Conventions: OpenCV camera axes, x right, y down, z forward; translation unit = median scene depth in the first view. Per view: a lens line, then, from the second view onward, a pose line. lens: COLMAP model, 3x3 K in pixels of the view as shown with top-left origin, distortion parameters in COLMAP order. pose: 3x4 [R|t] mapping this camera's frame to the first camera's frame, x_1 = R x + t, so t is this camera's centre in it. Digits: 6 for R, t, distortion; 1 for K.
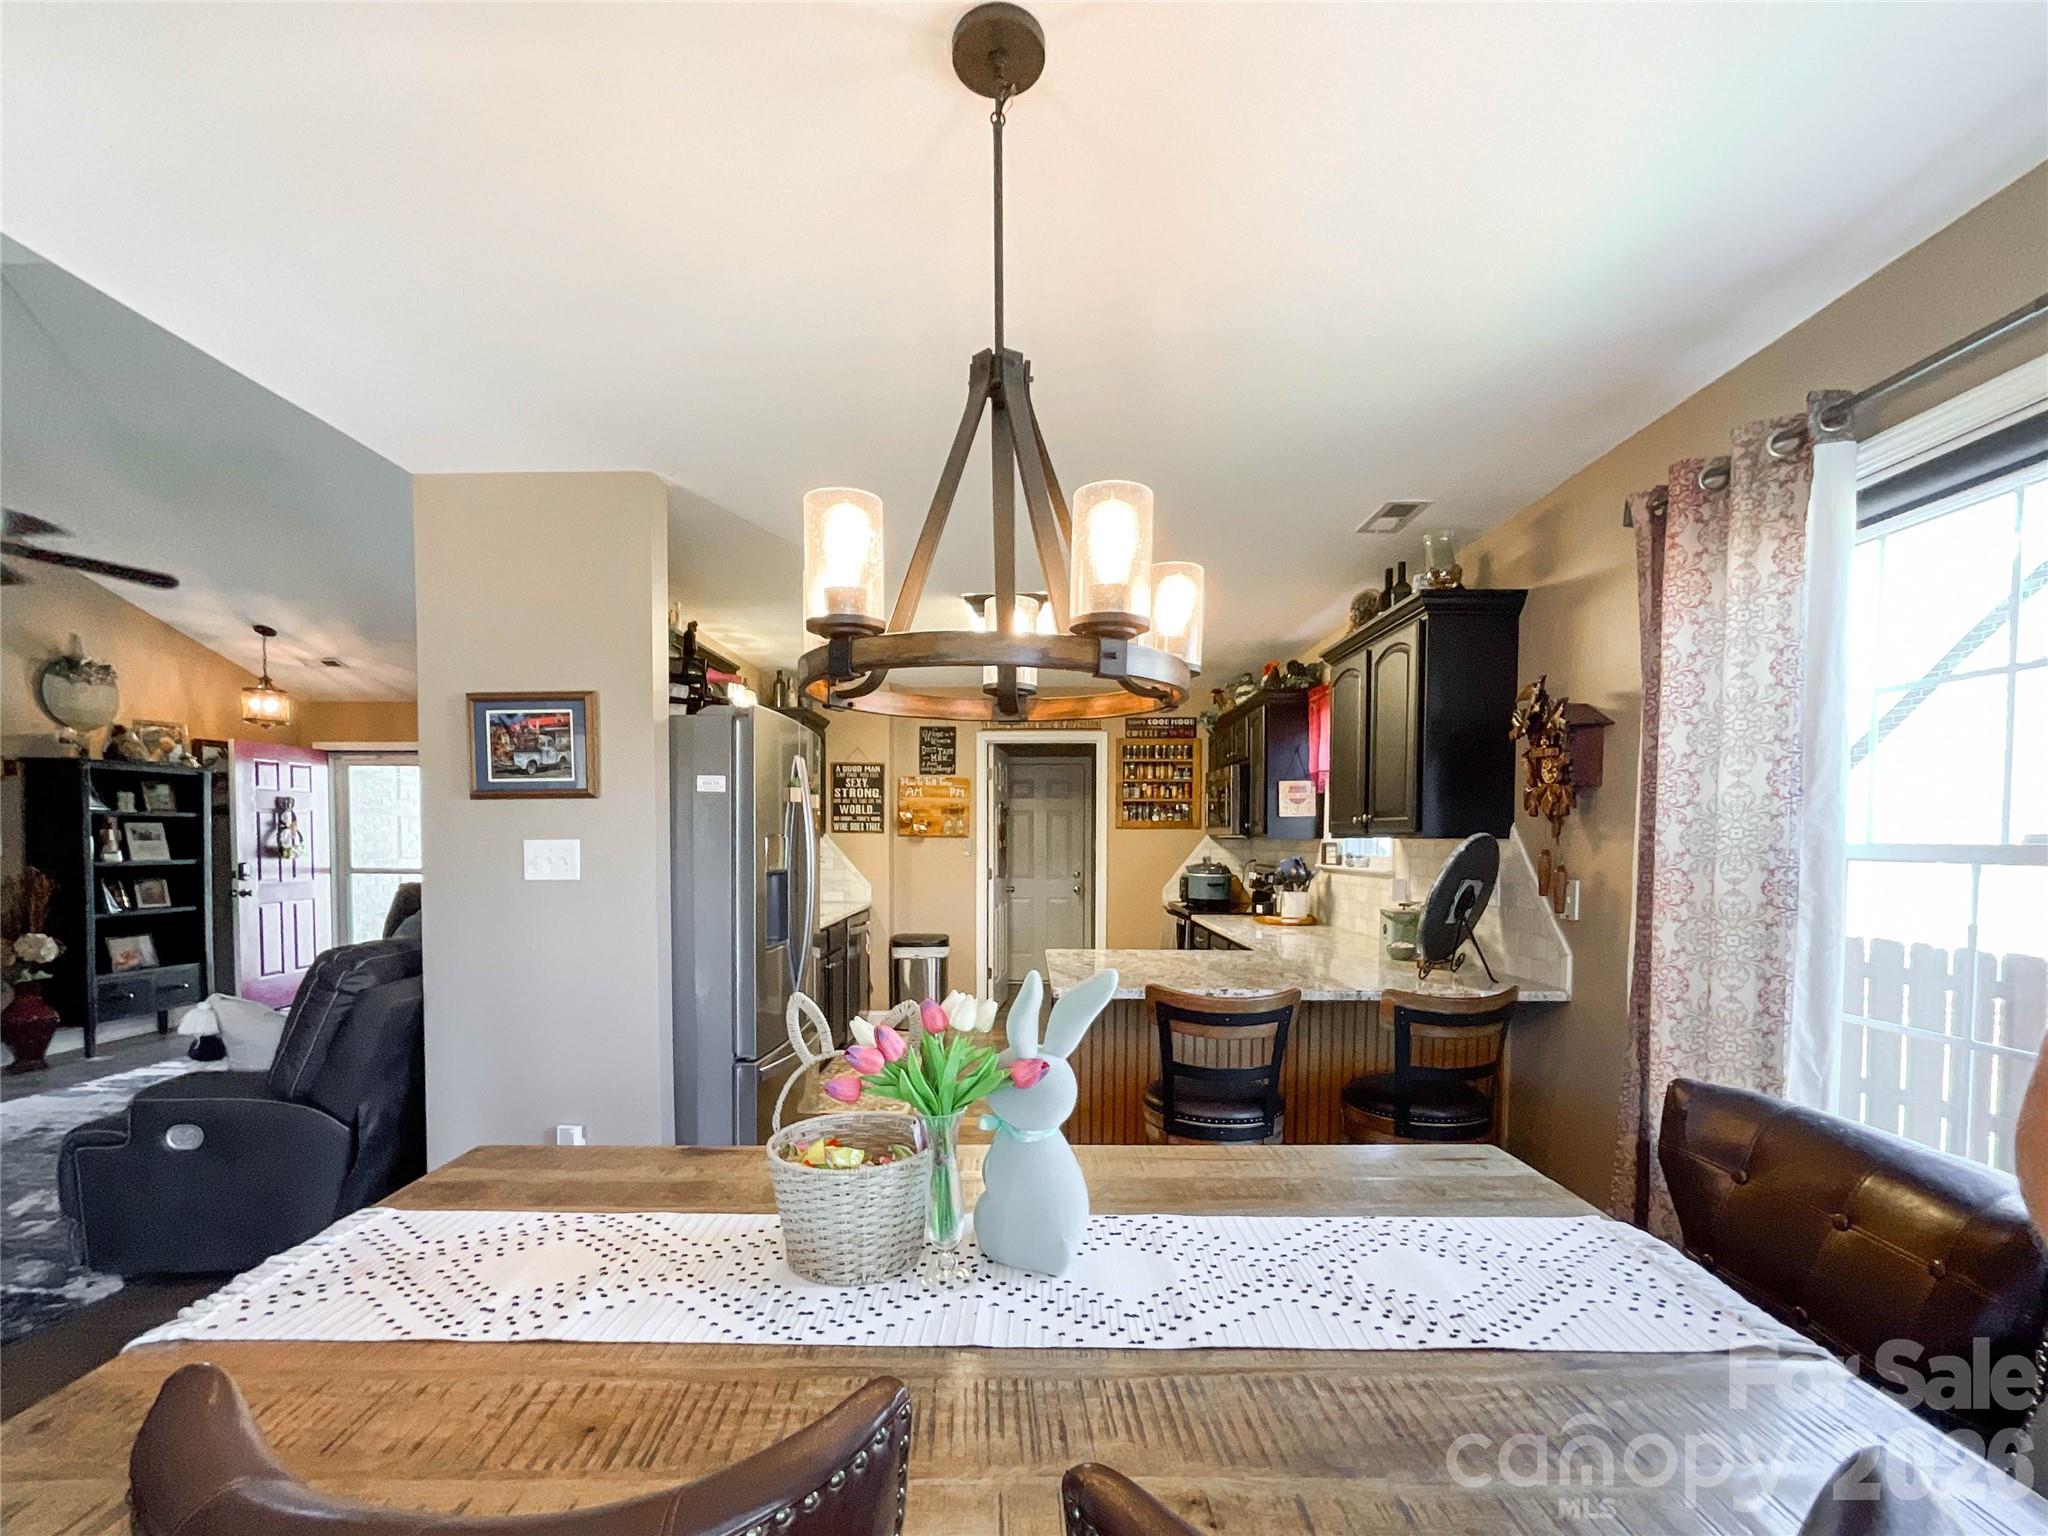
lens RADIAL K [[883.2, 0, 997.1], [0, 883.2, 866.0], [0, 0, 1]] dist [0.001536, 0.000578]
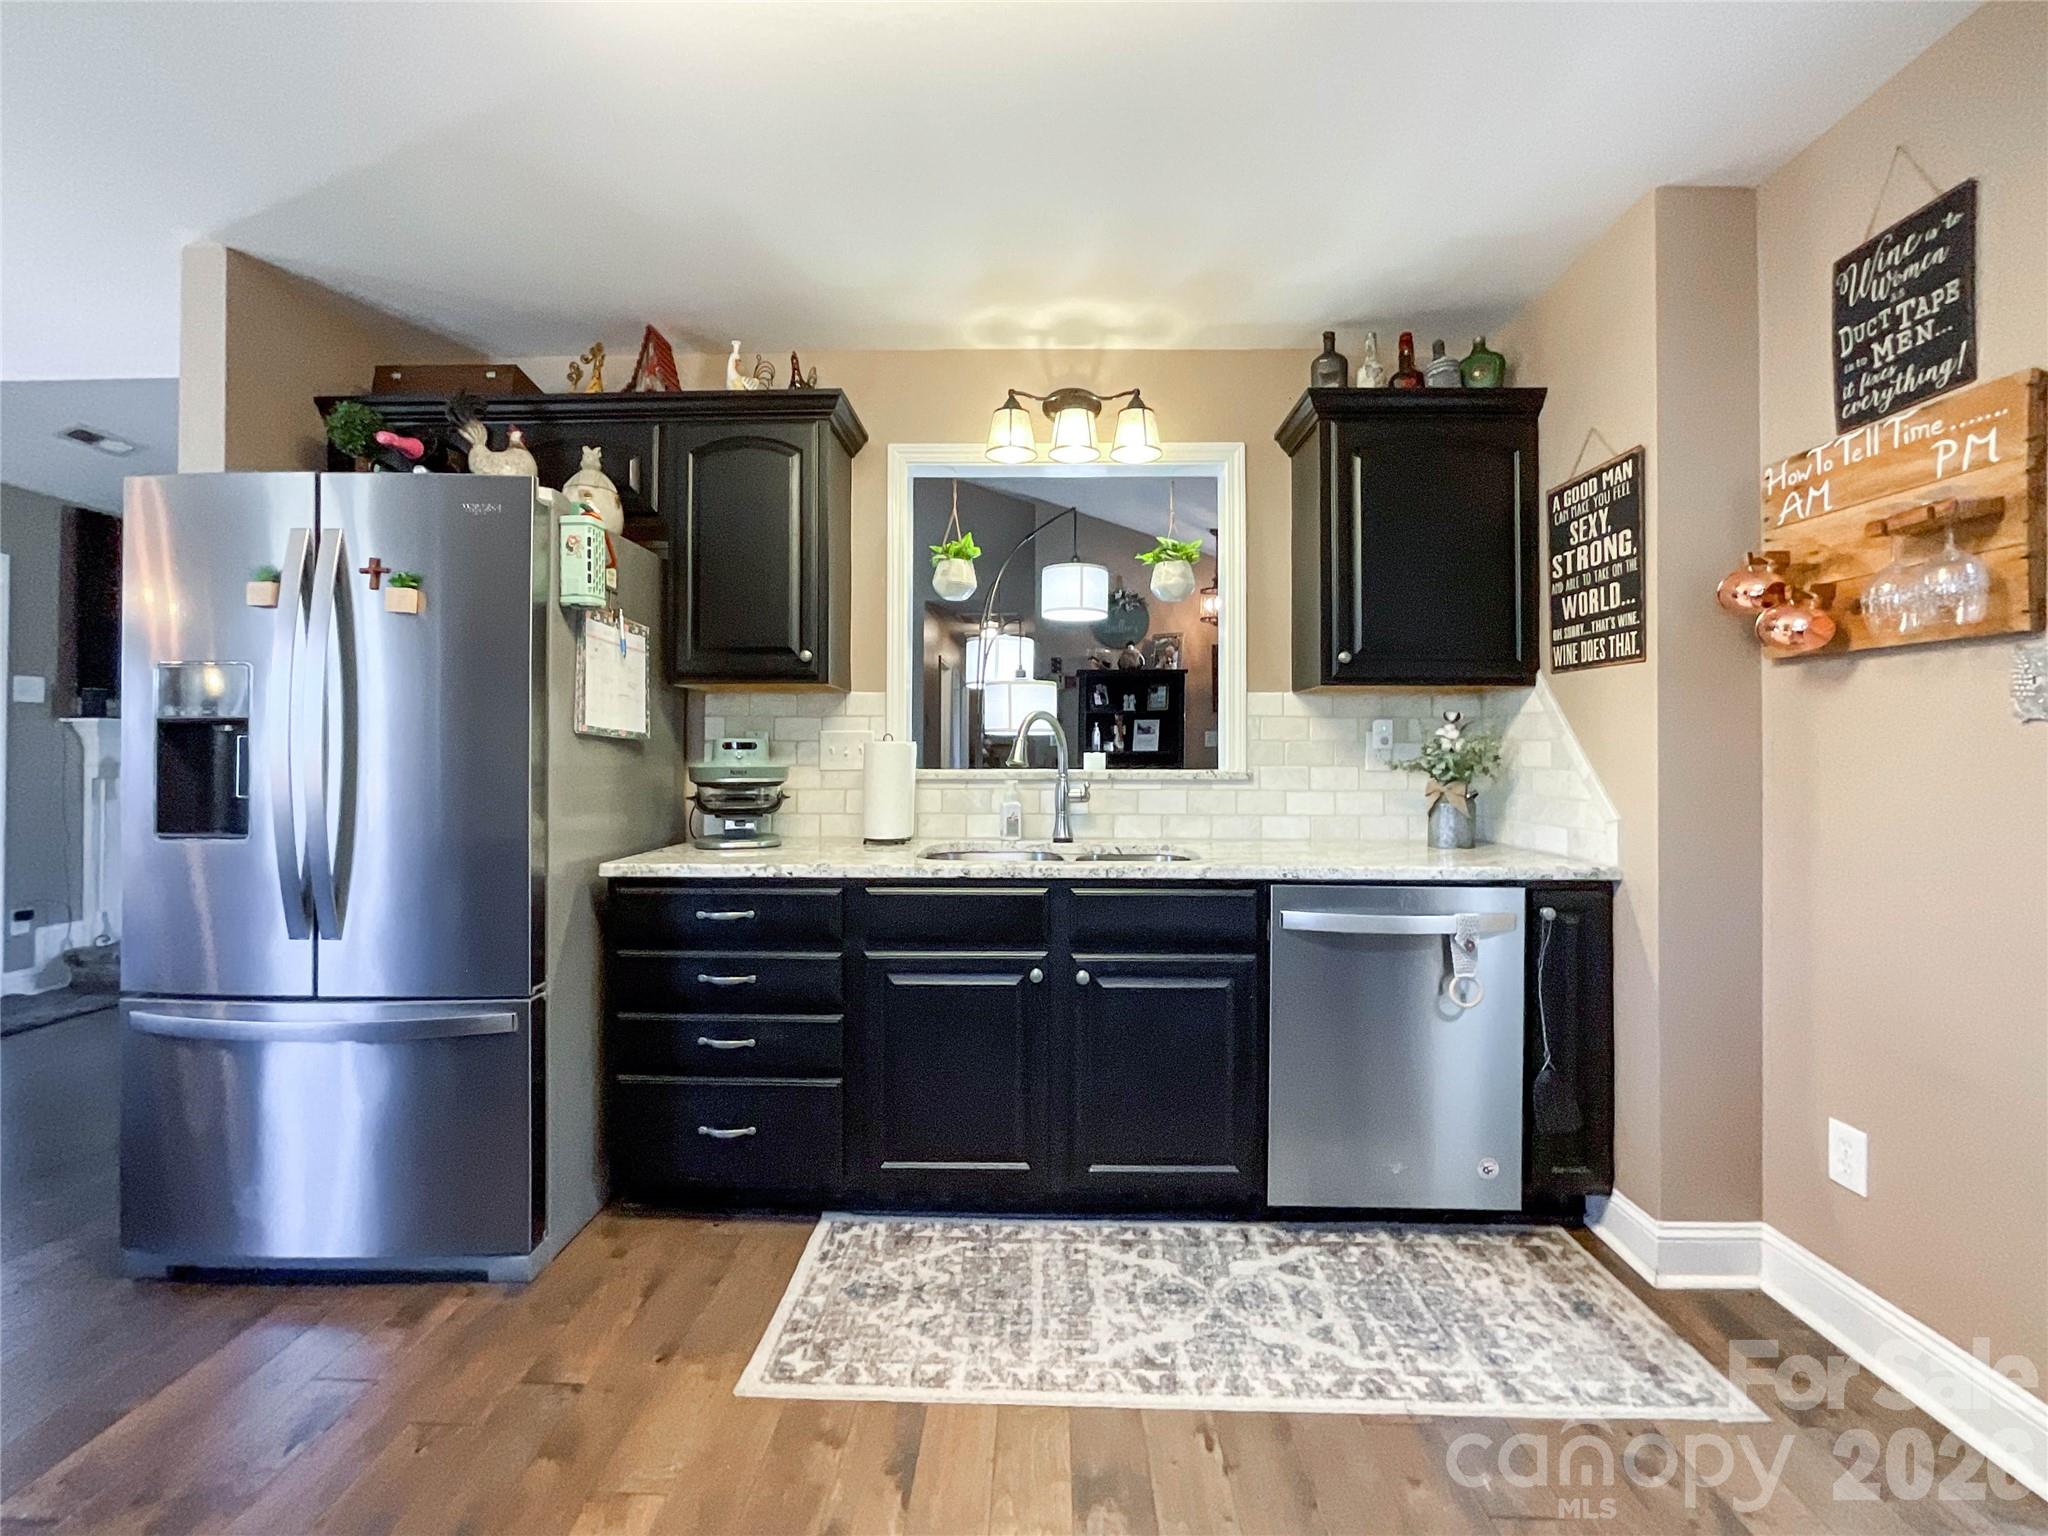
lens RADIAL K [[856.5, 0, 1027.2], [0, 856.5, 746.3], [0, 0, 1]] dist [-0.021564, 0.012646]
pose [[0.016126, -0.010945, -0.999810, 0.181235], [-0.032101, 0.999419, -0.011459, 0.005790], [0.999355, 0.032279, 0.015765, 0.770179]]
